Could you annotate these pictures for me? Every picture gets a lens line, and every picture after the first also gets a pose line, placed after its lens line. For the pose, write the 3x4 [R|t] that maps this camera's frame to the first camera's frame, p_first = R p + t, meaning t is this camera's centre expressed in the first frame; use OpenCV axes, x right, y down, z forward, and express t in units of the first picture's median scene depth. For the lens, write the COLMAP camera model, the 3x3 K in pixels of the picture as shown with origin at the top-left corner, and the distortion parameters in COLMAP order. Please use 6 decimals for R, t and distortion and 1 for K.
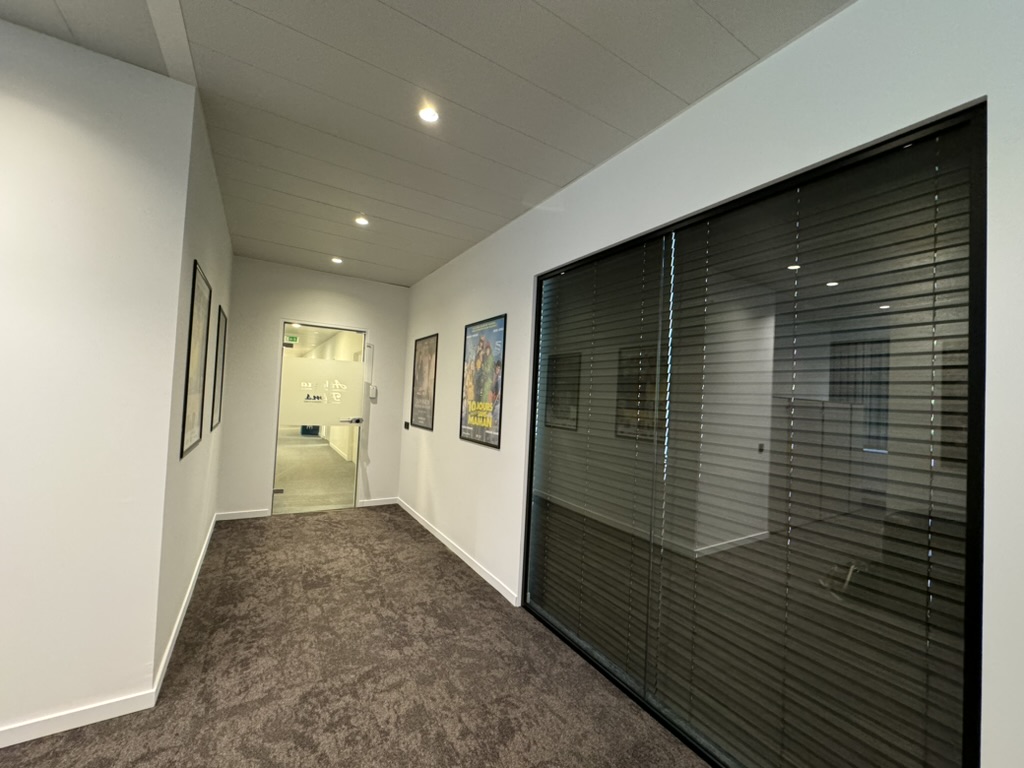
lens RADIAL K [[408.5, 0, 514.4], [0, 408.5, 383.8], [0, 0, 1]] dist [0.000194, 0.000372]
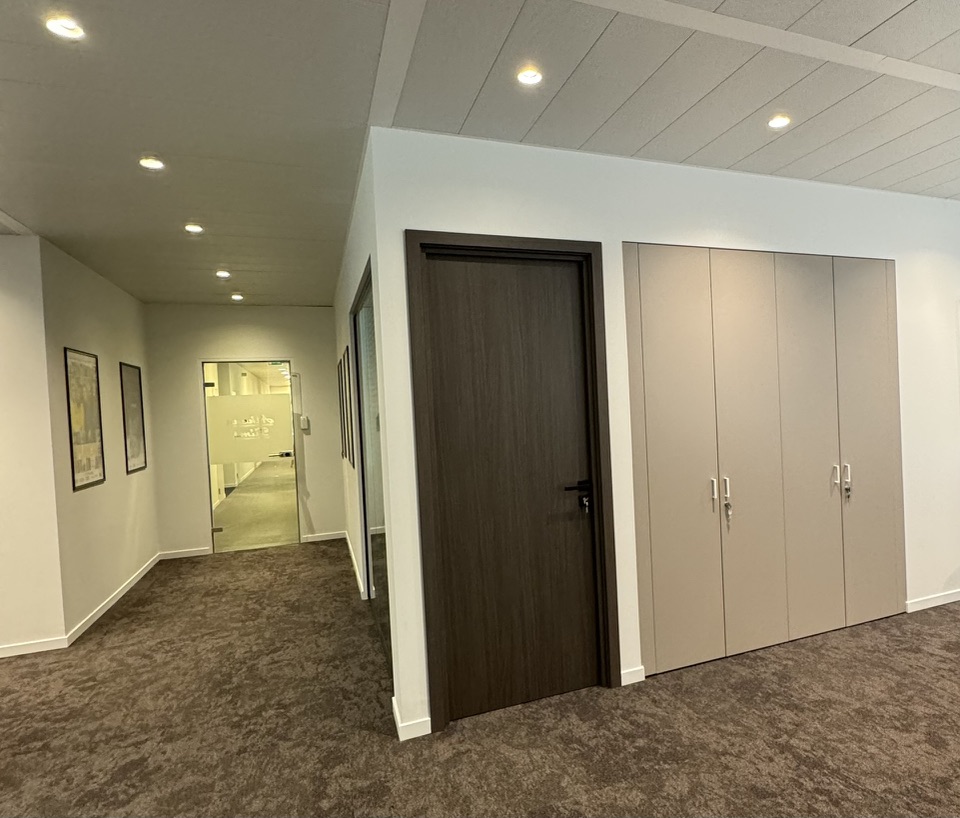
lens RADIAL K [[637.1, 0, 594.1], [0, 637.1, 414.4], [0, 0, 1]] dist [0.007756, -0.003560]
pose [[0.985887, -0.092956, -0.139232, 0.846873], [0.099926, 0.994025, 0.043922, 0.003701], [0.134318, -0.057215, 0.989285, -0.607166]]
